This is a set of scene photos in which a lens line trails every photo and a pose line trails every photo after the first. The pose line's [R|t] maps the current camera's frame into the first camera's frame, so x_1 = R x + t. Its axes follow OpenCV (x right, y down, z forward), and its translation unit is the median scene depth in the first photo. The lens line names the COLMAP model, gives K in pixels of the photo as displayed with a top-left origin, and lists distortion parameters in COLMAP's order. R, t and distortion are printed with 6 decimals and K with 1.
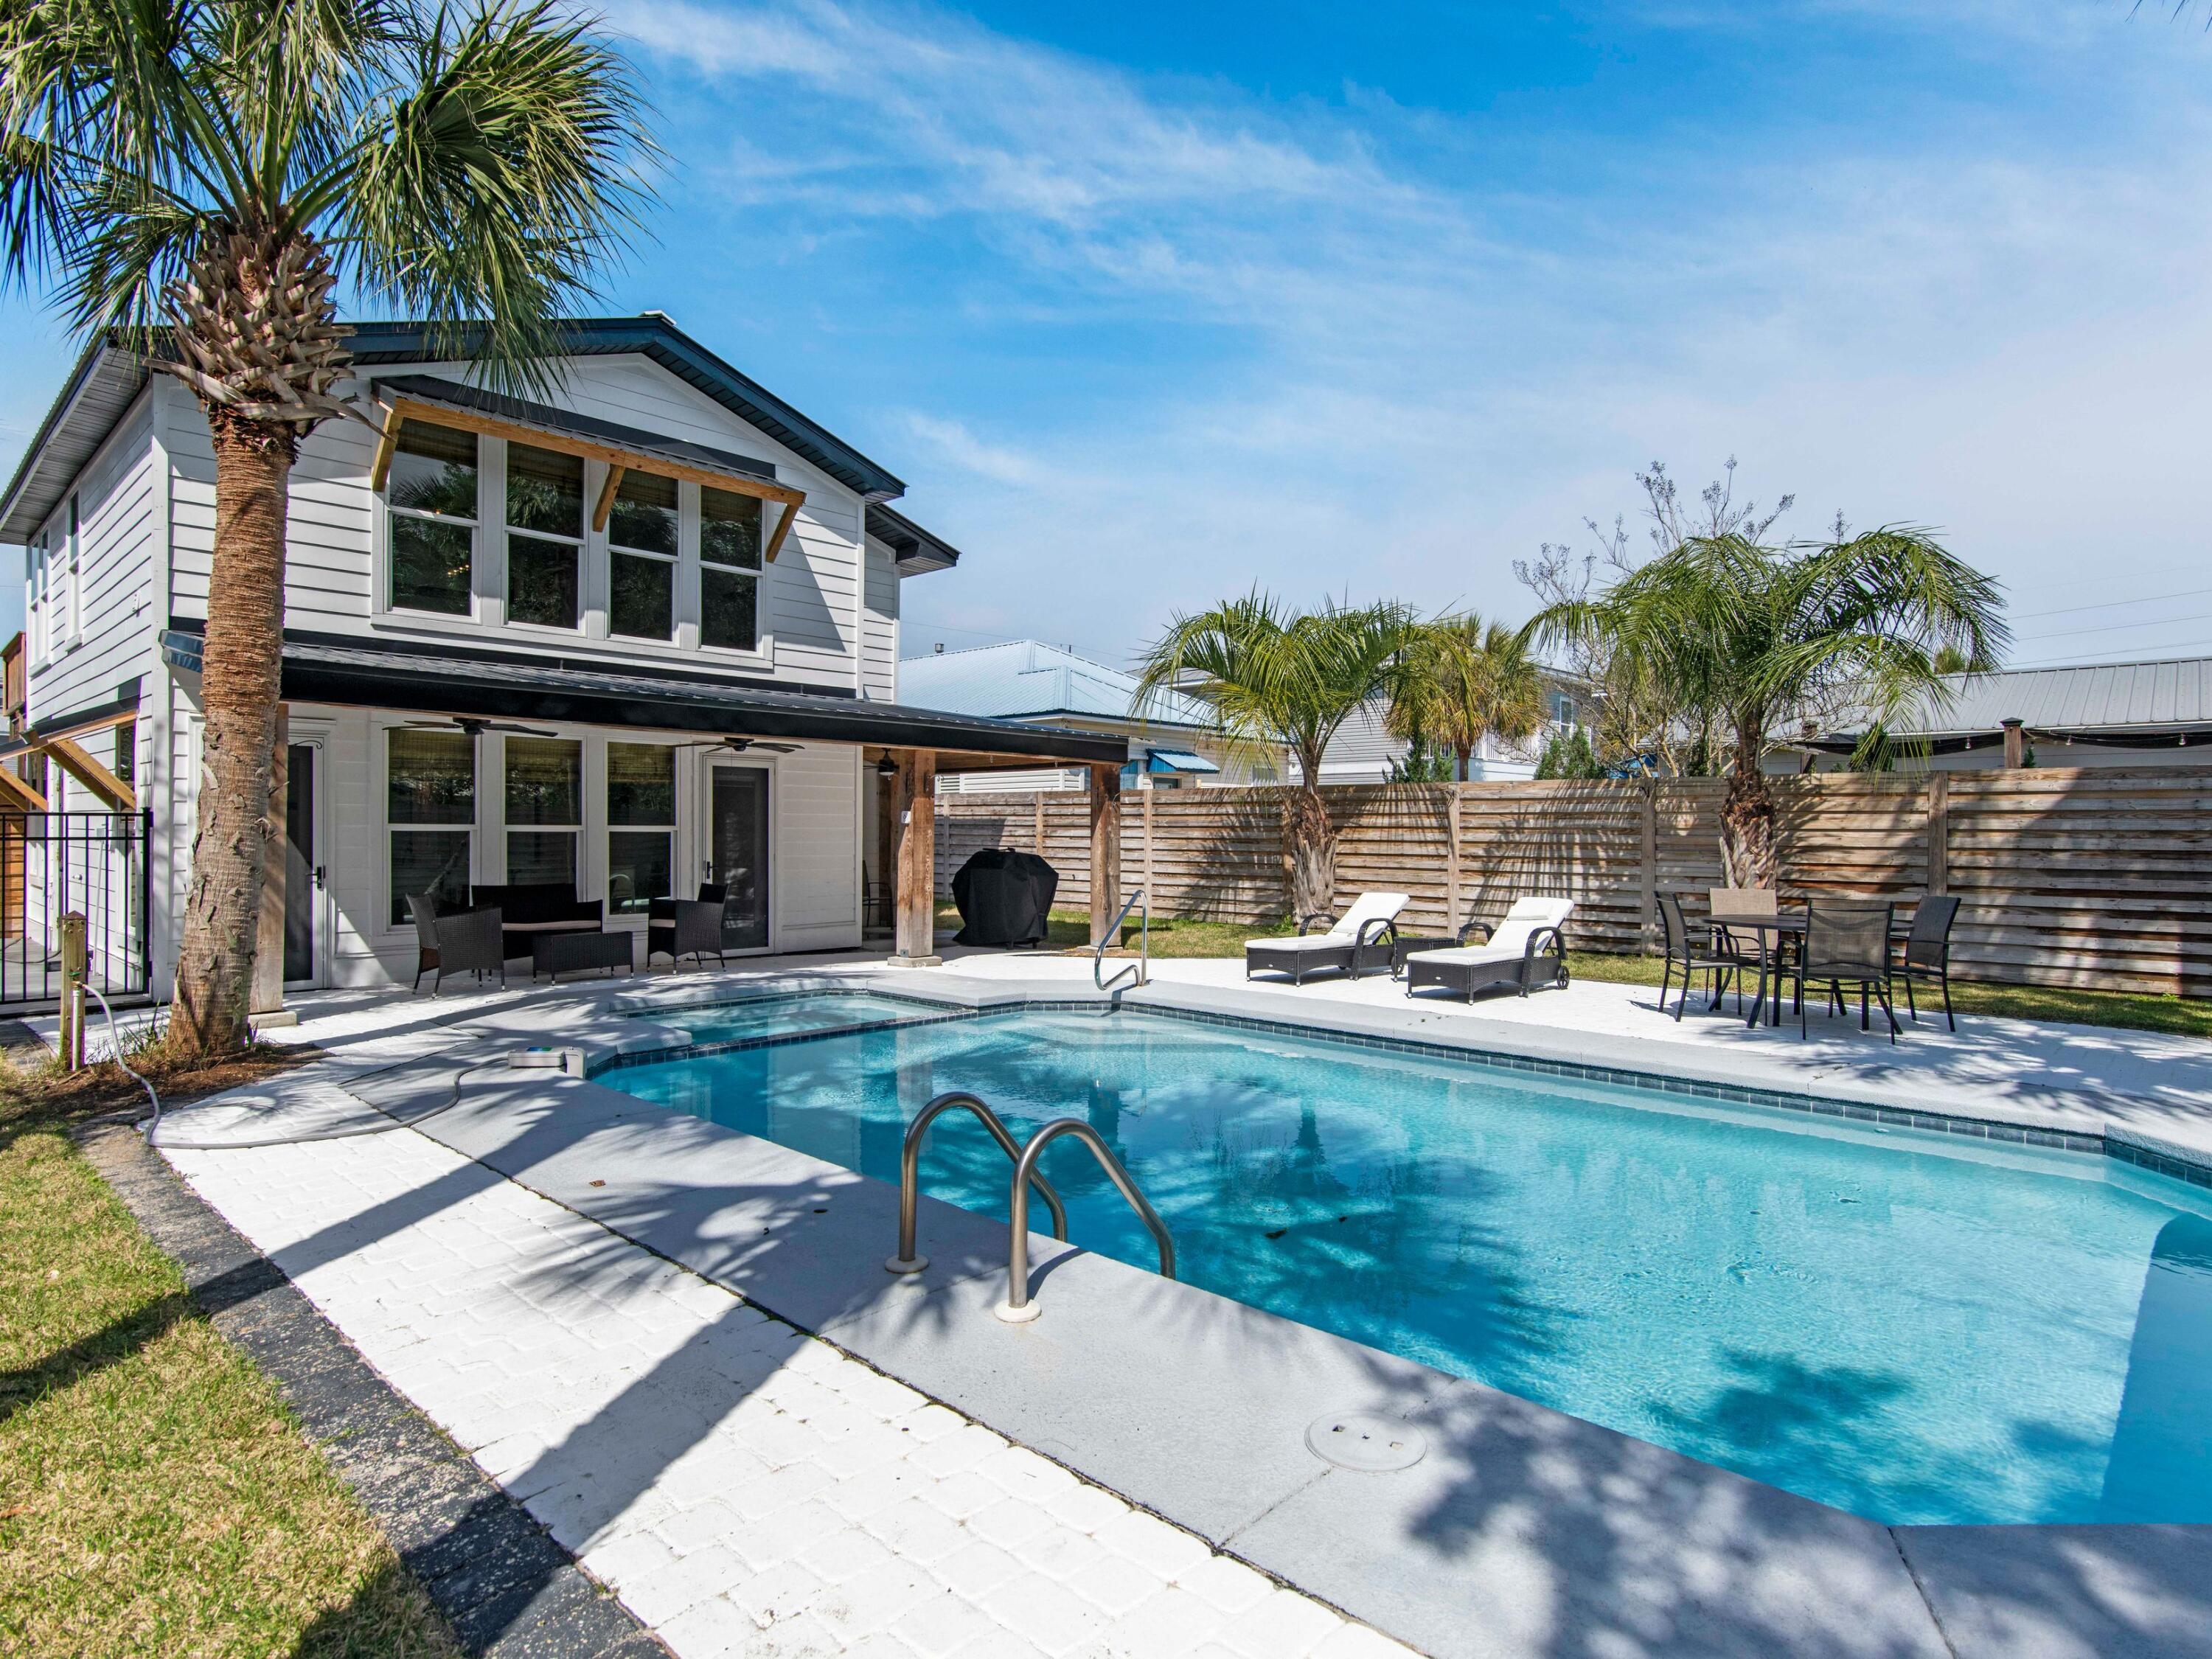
lens RADIAL K [[1206.8, 0, 1093.8], [0, 1206.8, 833.6], [0, 0, 1]] dist [0.005780, 0.001152]
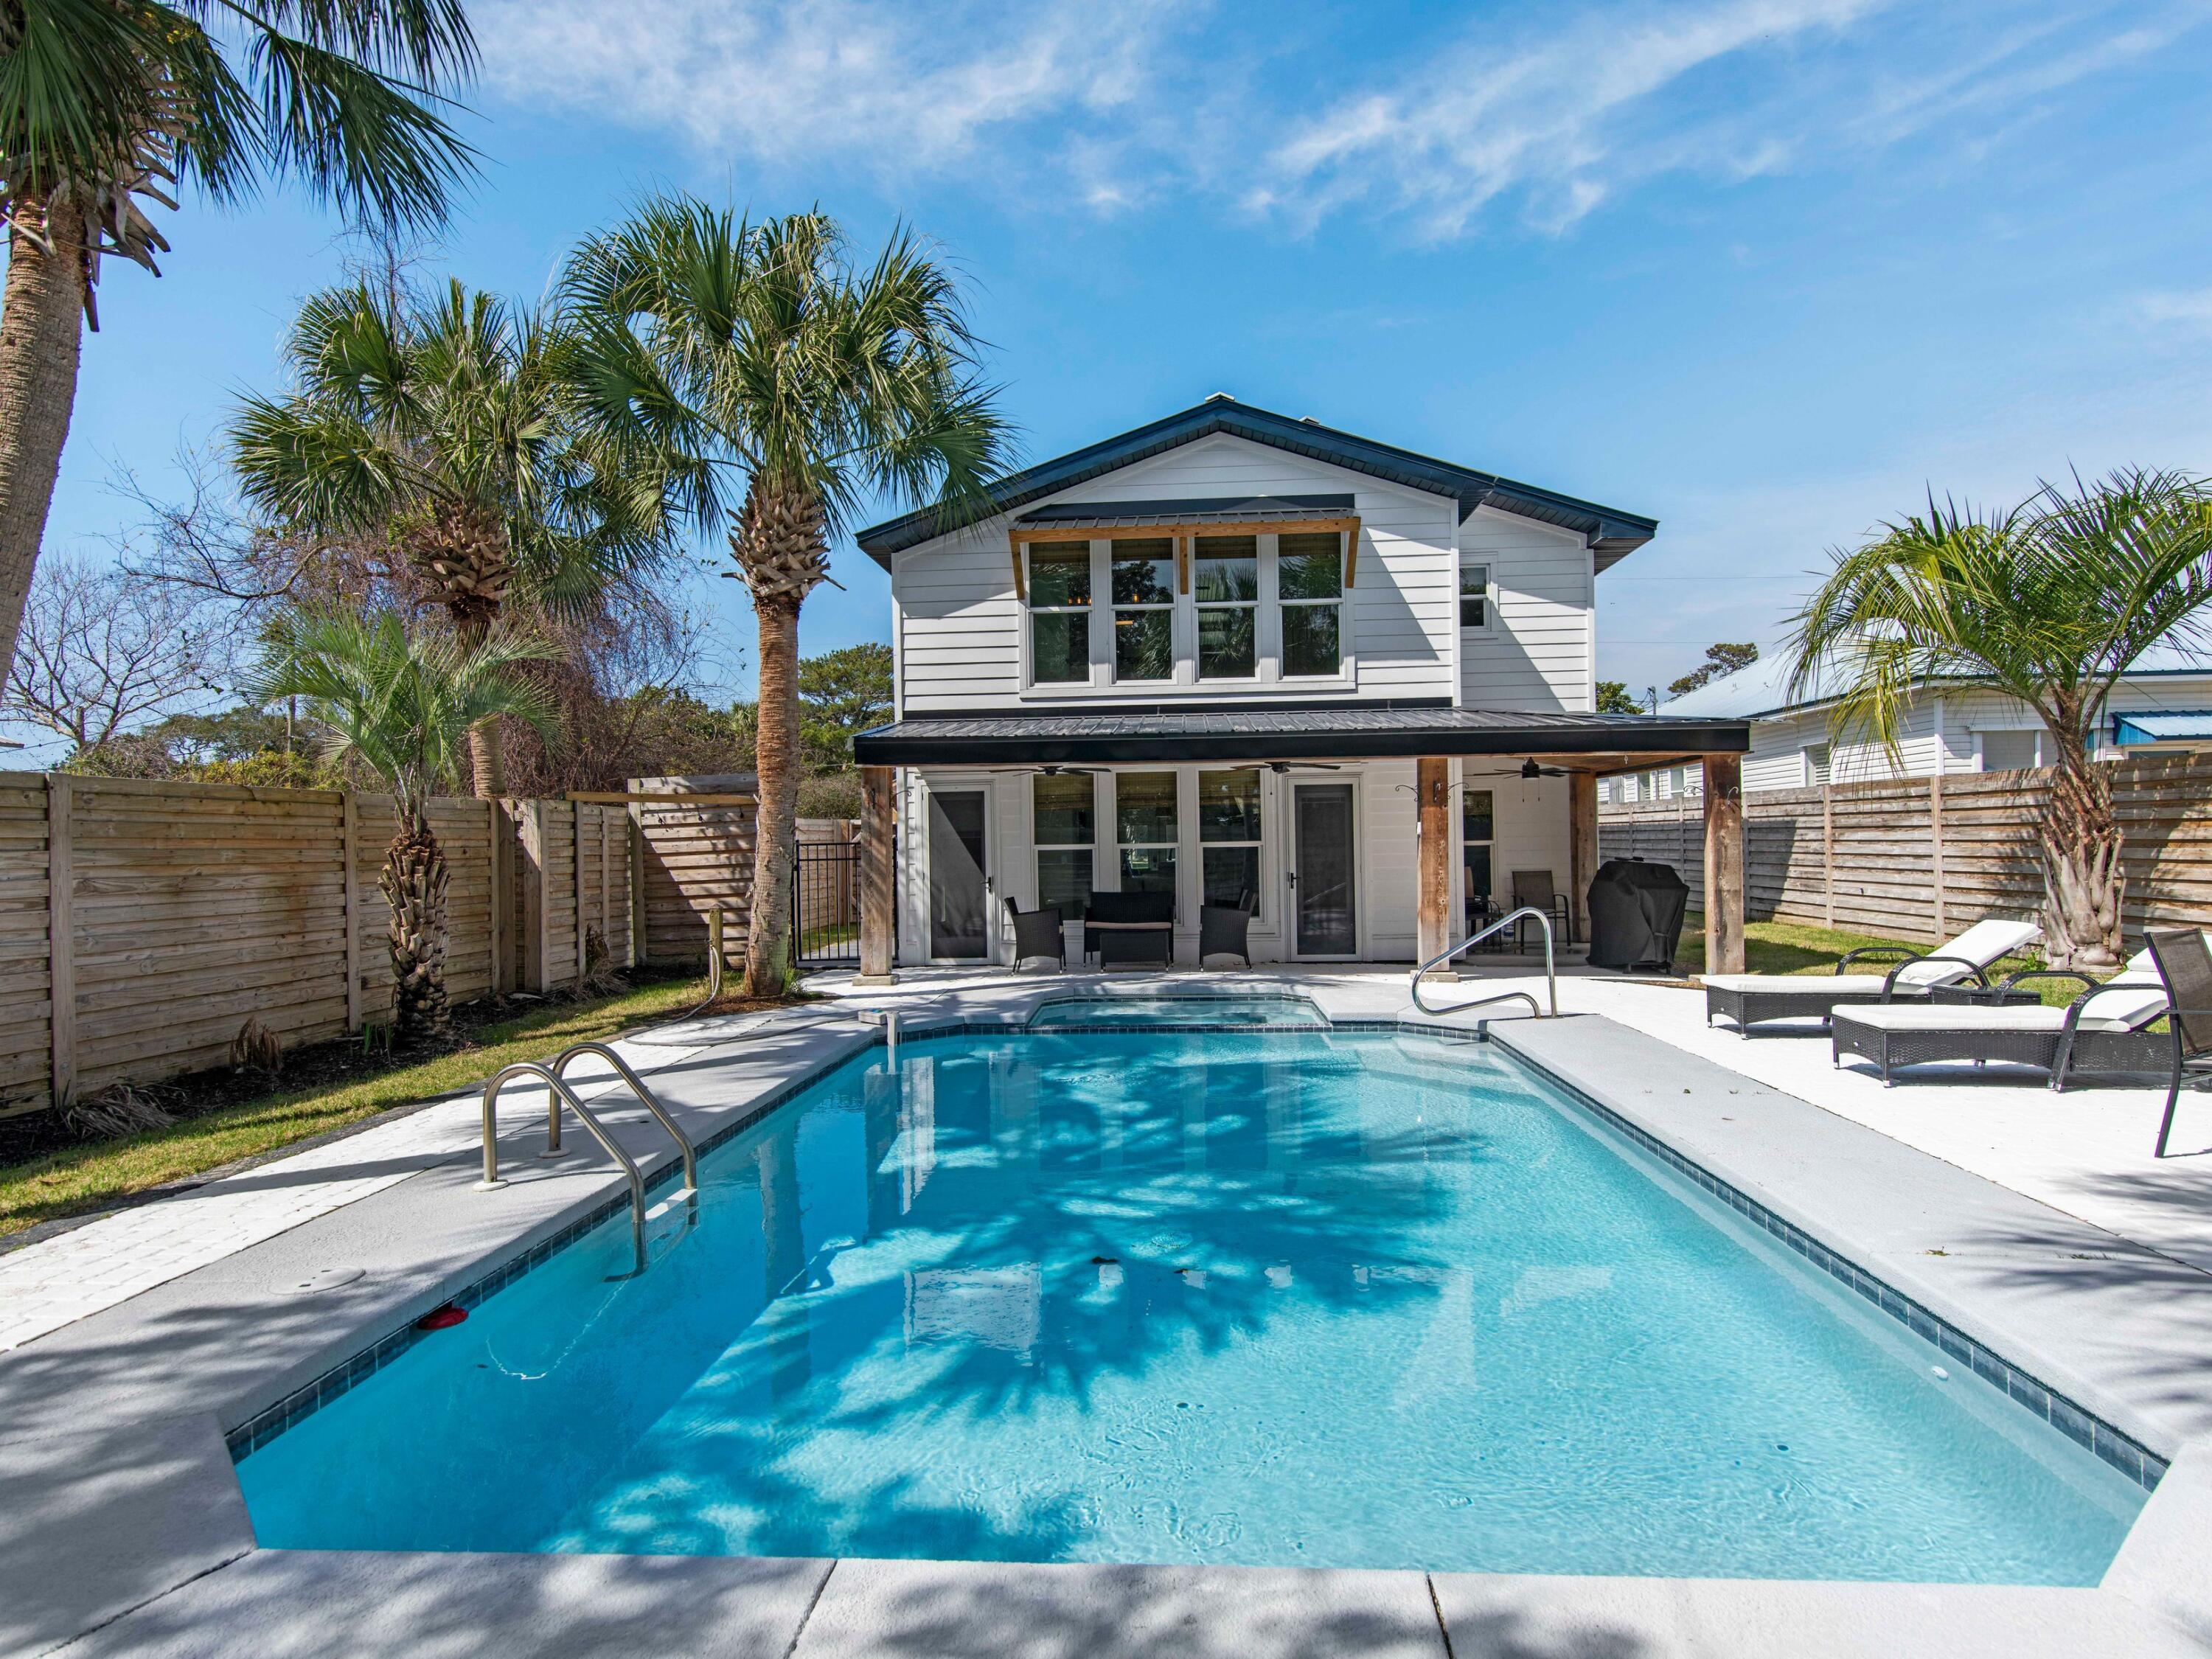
lens RADIAL K [[1206.8, 0, 1096.8], [0, 1206.8, 834.2], [0, 0, 1]] dist [0.005780, 0.001152]
pose [[0.637149, -0.023651, -0.770378, 0.415559], [0.018938, 0.999708, -0.015028, 0.001253], [0.770508, -0.005014, 0.637410, 0.168358]]
